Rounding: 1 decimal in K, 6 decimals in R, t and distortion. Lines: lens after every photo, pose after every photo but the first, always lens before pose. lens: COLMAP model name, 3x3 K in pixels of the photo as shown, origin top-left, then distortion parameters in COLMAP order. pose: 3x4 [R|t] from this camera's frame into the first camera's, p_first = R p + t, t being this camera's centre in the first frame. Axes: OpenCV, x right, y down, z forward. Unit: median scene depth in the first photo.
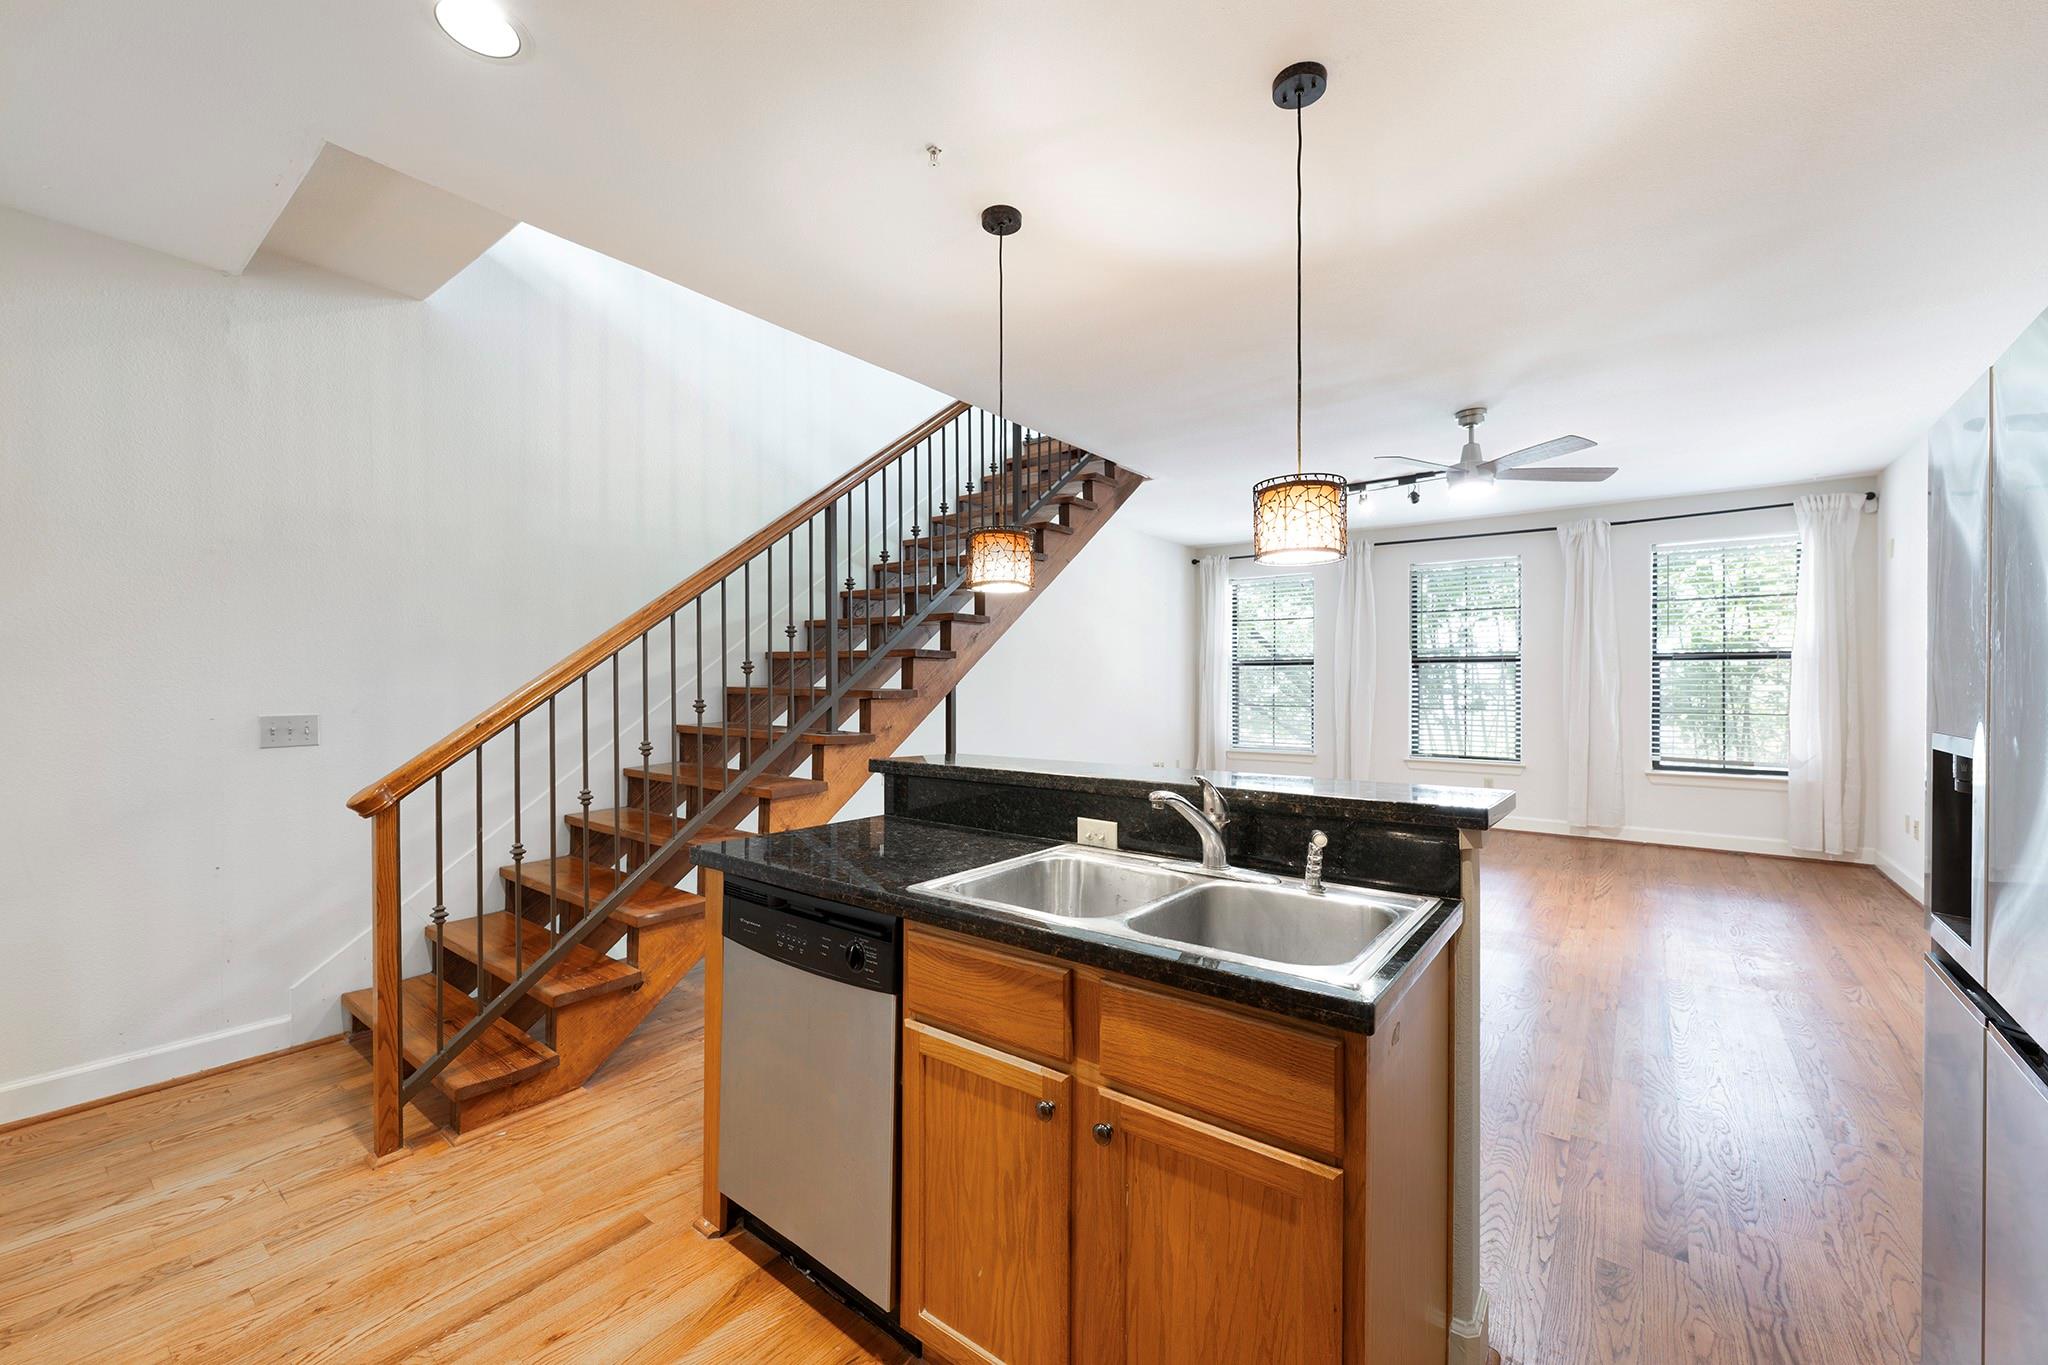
lens RADIAL K [[811.6, 0, 1028.9], [0, 811.6, 686.1], [0, 0, 1]] dist [-0.000874, -0.000365]
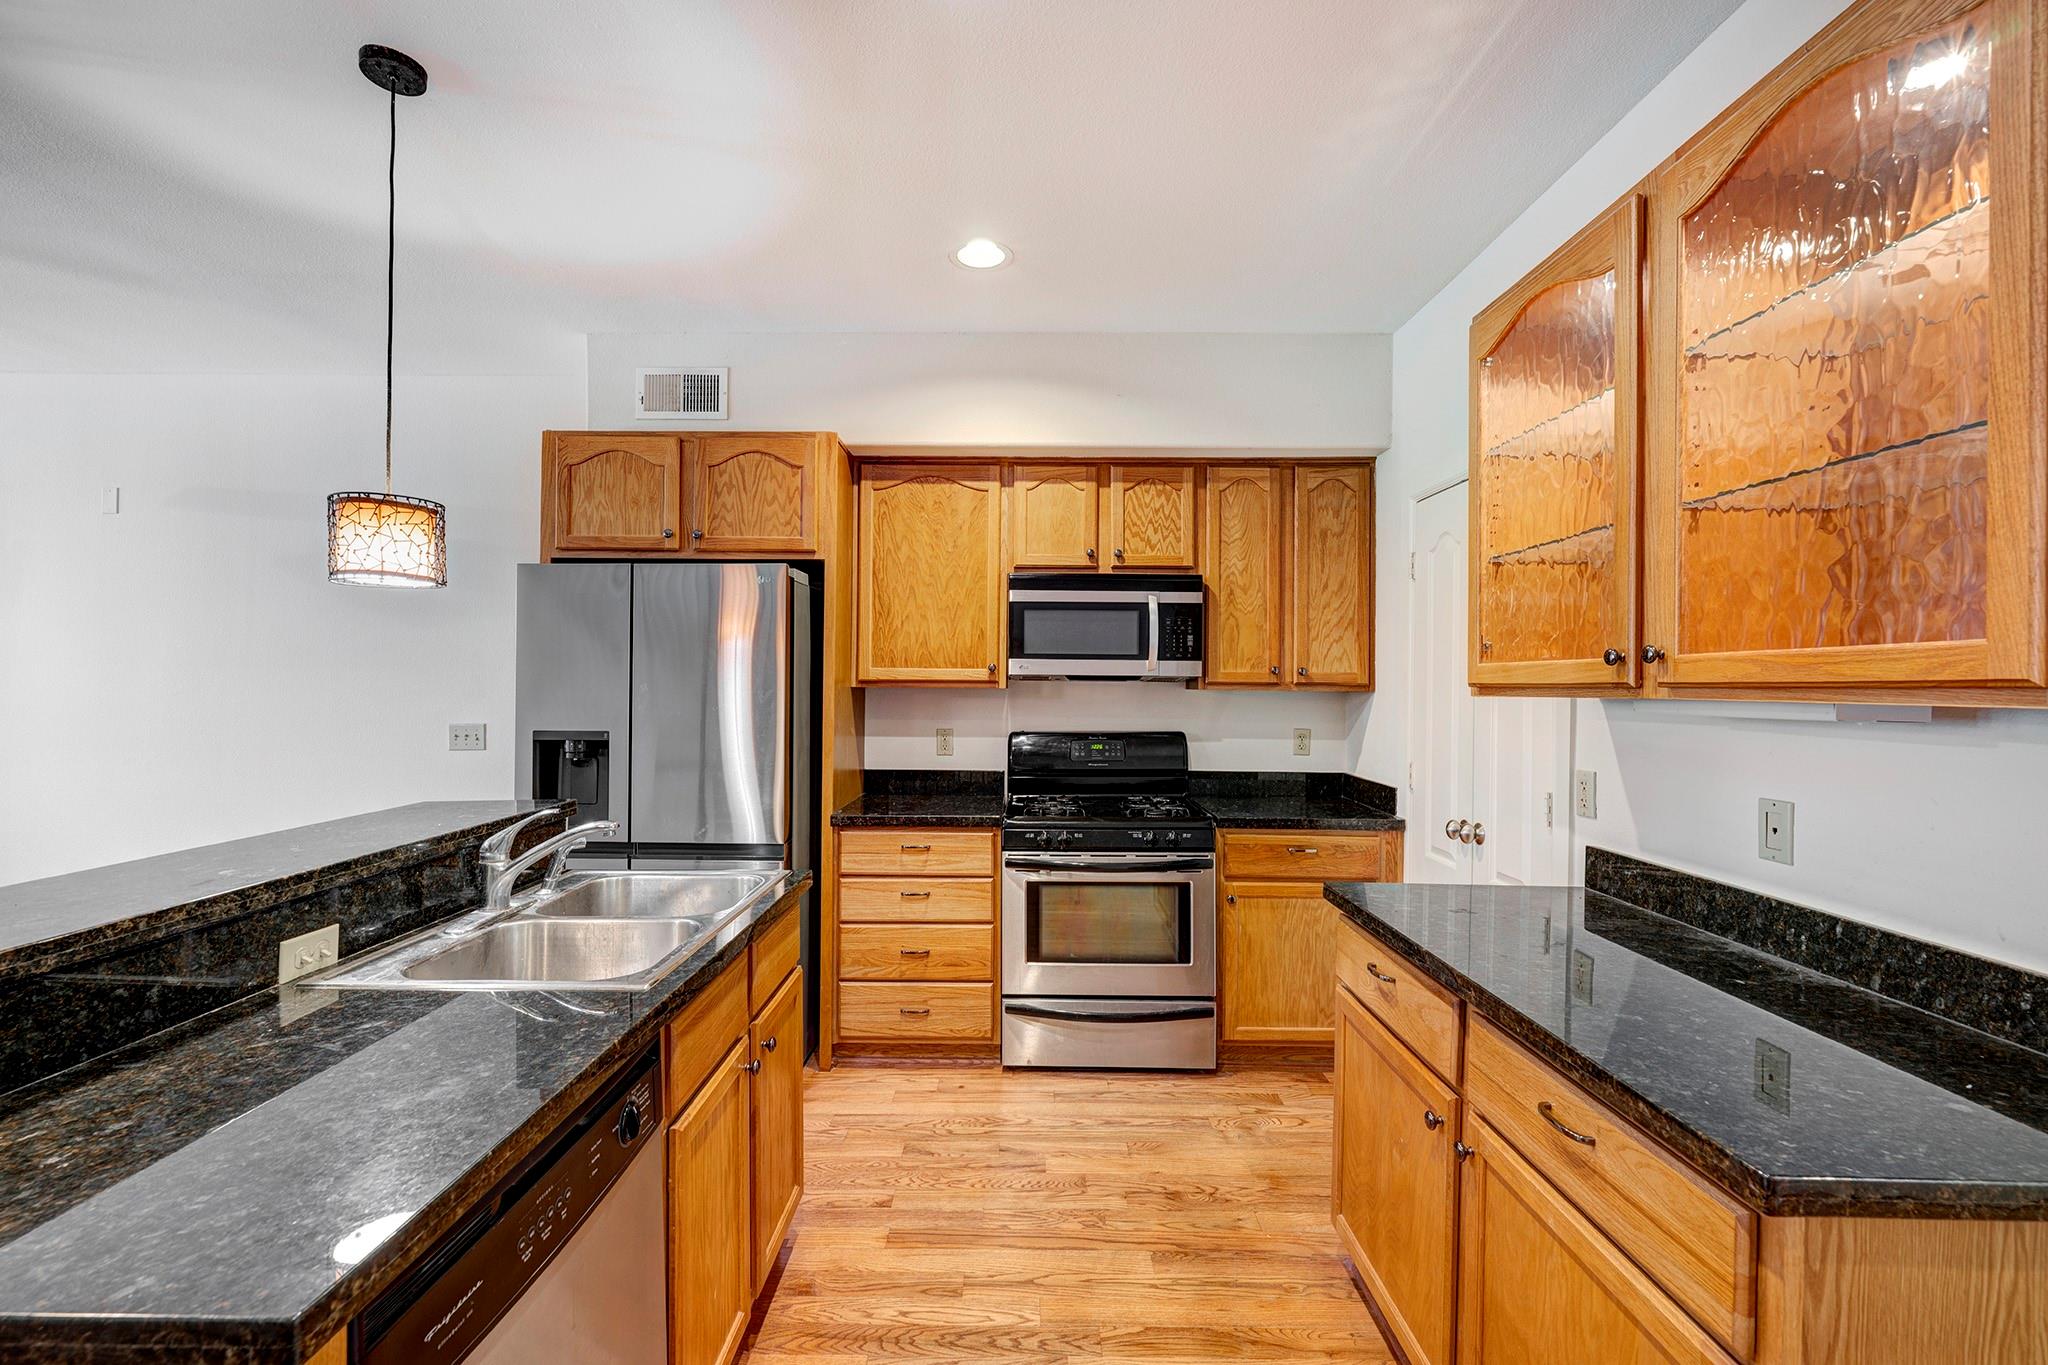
lens RADIAL K [[869.6, 0, 1019.2], [0, 869.6, 683.8], [0, 0, 1]] dist [-0.002950, 0.000896]
pose [[-0.609880, -0.003184, 0.792488, -0.508912], [-0.003734, 0.999992, 0.001144, -0.026859], [-0.792485, -0.002262, -0.609887, 0.592297]]
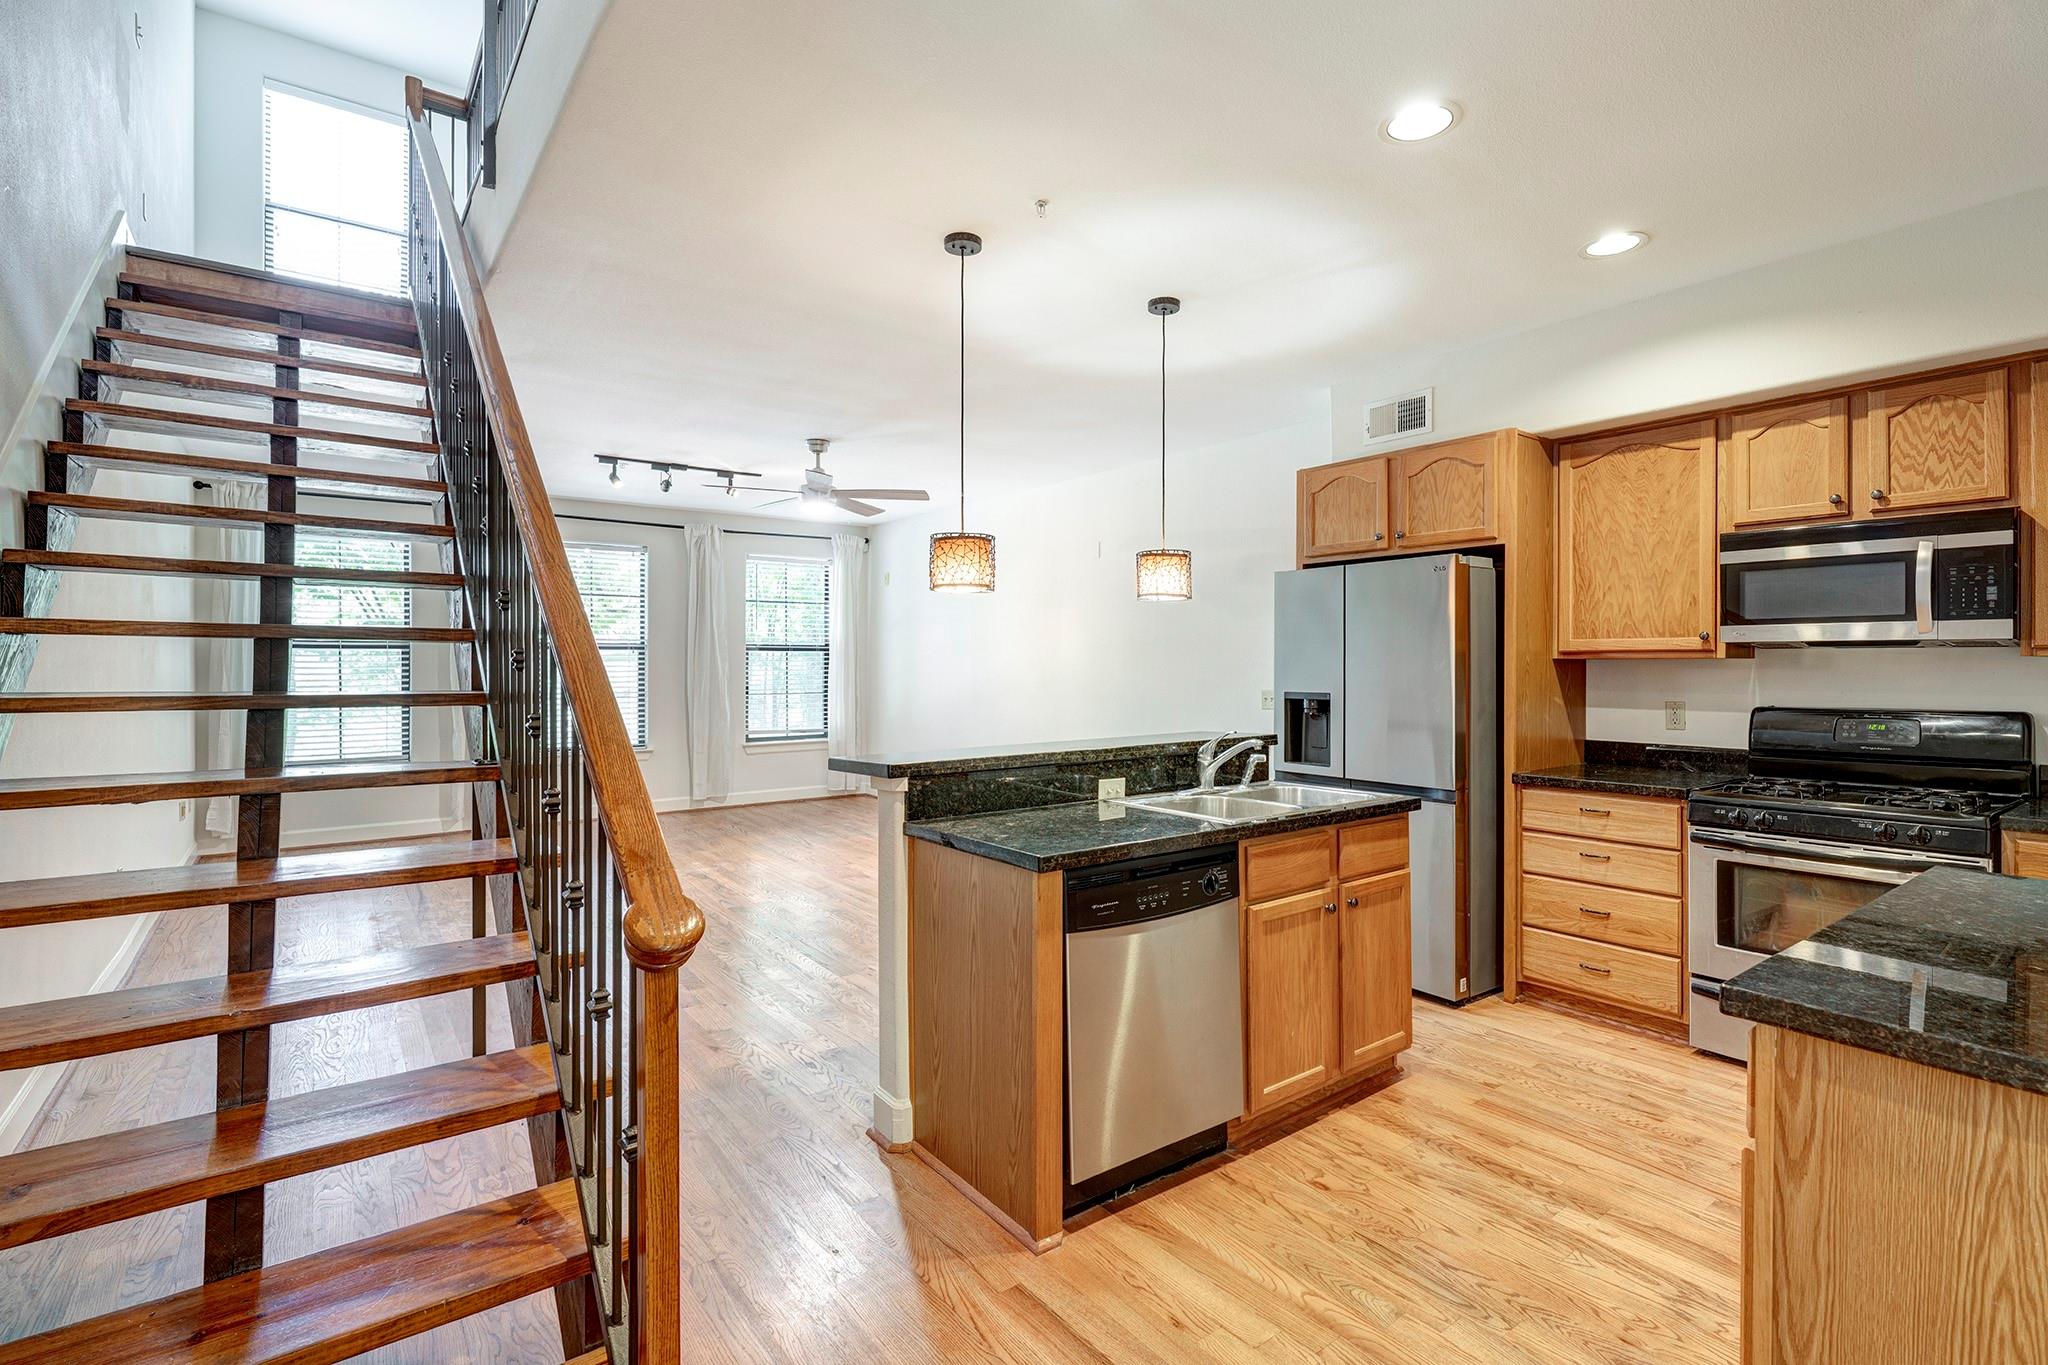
lens RADIAL K [[958.6, 0, 1033.5], [0, 958.6, 664.4], [0, 0, 1]] dist [-0.001086, -0.000024]
pose [[0.264297, -0.001375, 0.964440, -0.907969], [0.005848, 0.999983, -0.000177, -0.016627], [-0.964424, 0.005687, 0.264300, 0.427125]]
